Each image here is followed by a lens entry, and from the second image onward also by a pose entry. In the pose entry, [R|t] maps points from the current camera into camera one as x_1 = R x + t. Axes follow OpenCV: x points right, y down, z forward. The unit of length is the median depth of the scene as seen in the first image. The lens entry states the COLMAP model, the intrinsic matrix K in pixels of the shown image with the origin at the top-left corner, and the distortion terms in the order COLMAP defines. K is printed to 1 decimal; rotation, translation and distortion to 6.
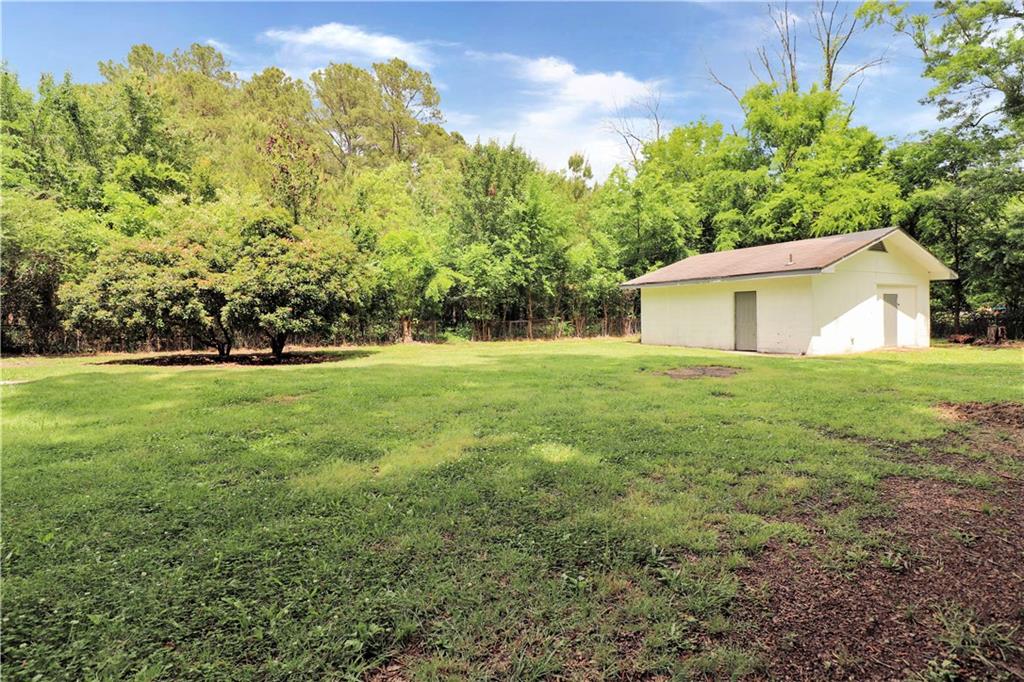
lens RADIAL K [[506.9, 0, 528.1], [0, 506.9, 328.7], [0, 0, 1]] dist [0.002425, -0.009858]
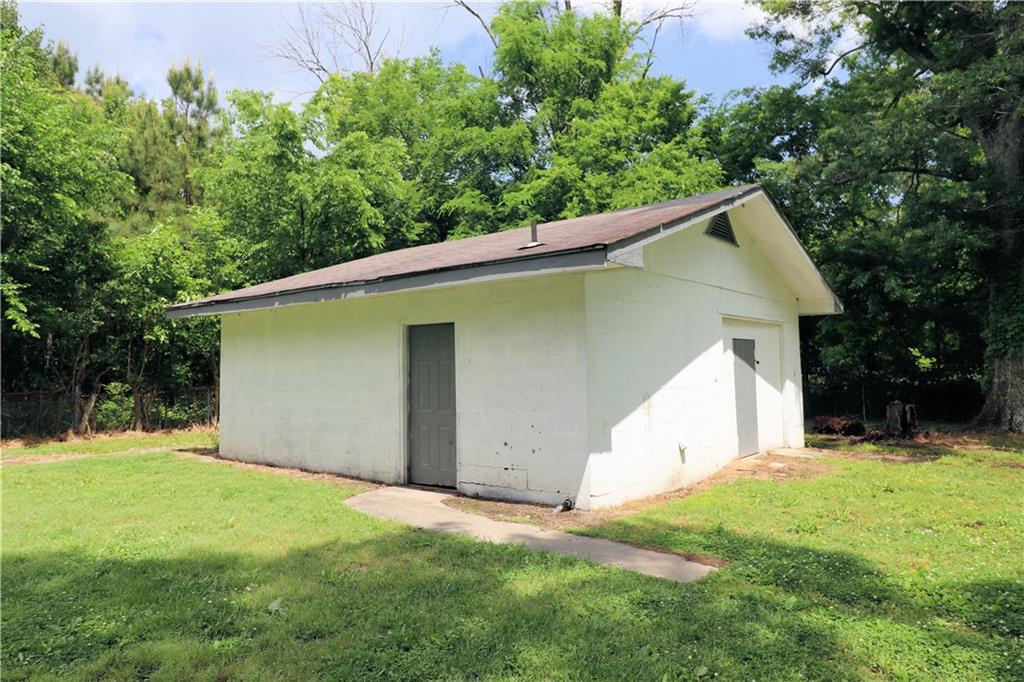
lens RADIAL K [[713.4, 0, 512.0], [0, 713.4, 341.0], [0, 0, 1]] dist [-0.002430, 0.000463]
pose [[0.927722, 0.017356, 0.372868, 0.196808], [0.010075, 0.997390, -0.071494, -0.015865], [-0.373135, 0.070084, 0.925126, 0.337882]]
